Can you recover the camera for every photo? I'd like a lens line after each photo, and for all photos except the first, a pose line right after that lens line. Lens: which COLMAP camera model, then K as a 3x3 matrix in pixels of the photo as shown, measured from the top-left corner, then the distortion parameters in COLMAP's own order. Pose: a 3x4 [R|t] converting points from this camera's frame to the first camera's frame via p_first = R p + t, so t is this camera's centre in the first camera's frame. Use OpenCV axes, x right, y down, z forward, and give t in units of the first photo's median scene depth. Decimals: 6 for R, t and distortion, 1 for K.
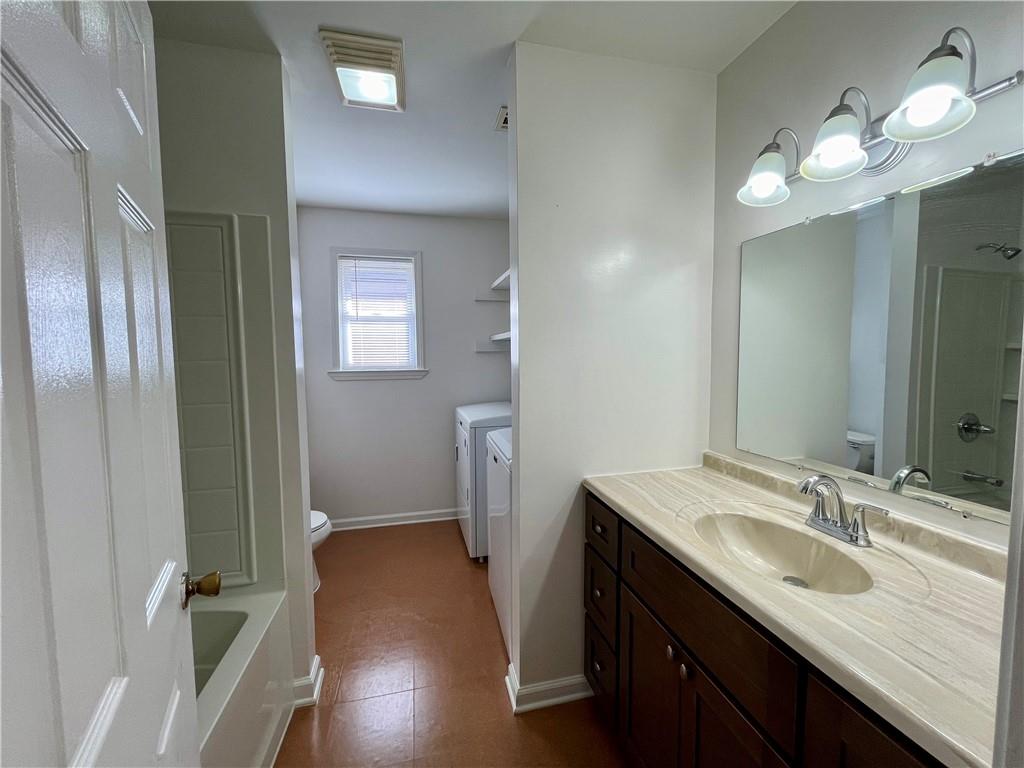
lens RADIAL K [[411.3, 0, 515.0], [0, 411.3, 380.6], [0, 0, 1]] dist [-0.001986, 0.000536]
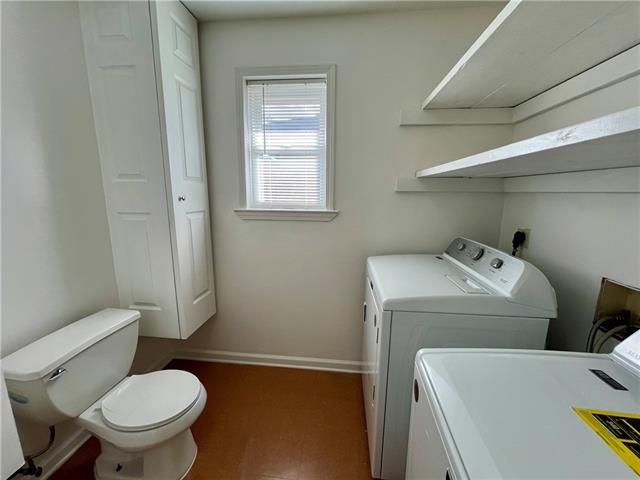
lens RADIAL K [[257.0, 0, 323.0], [0, 257.0, 239.7], [0, 0, 1]] dist [-0.001986, 0.000536]
pose [[0.945809, 0.078155, -0.315177, -0.065100], [-0.039436, 0.991065, 0.127414, -0.035445], [0.322319, -0.108080, 0.940441, 0.473958]]
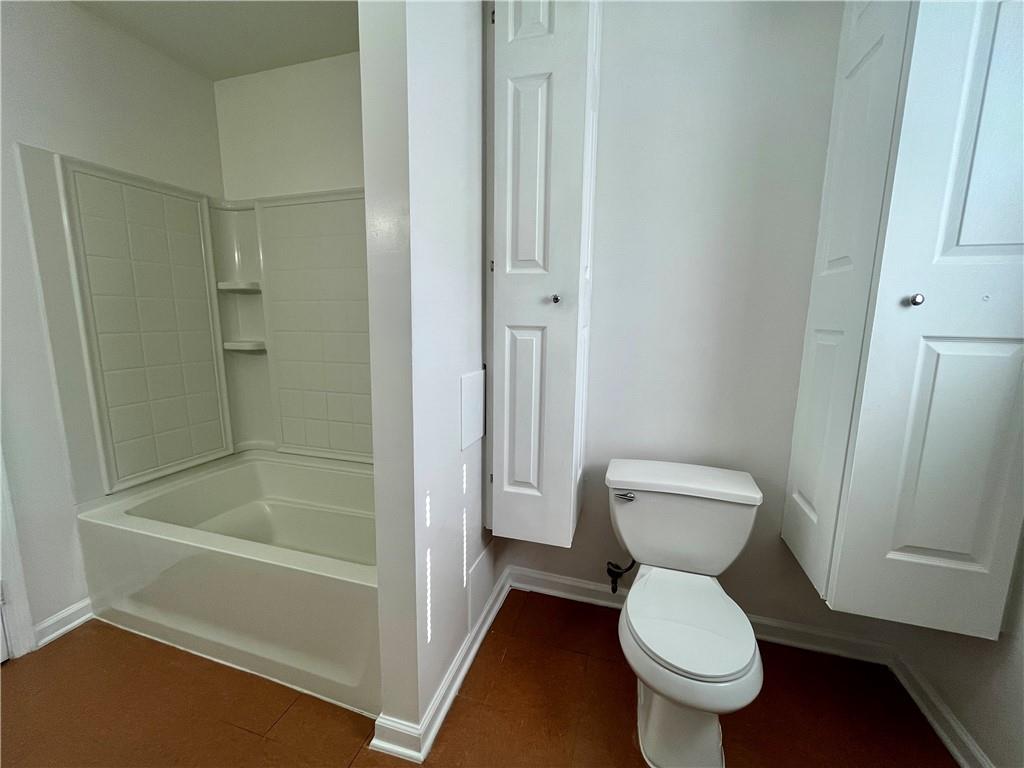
lens RADIAL K [[411.3, 0, 512.8], [0, 411.3, 379.5], [0, 0, 1]] dist [-0.001986, 0.000536]
pose [[-0.499705, 0.137093, -0.855278, -0.024876], [-0.064812, 0.978710, 0.194745, -0.018750], [0.863768, 0.152747, -0.480181, 0.811943]]
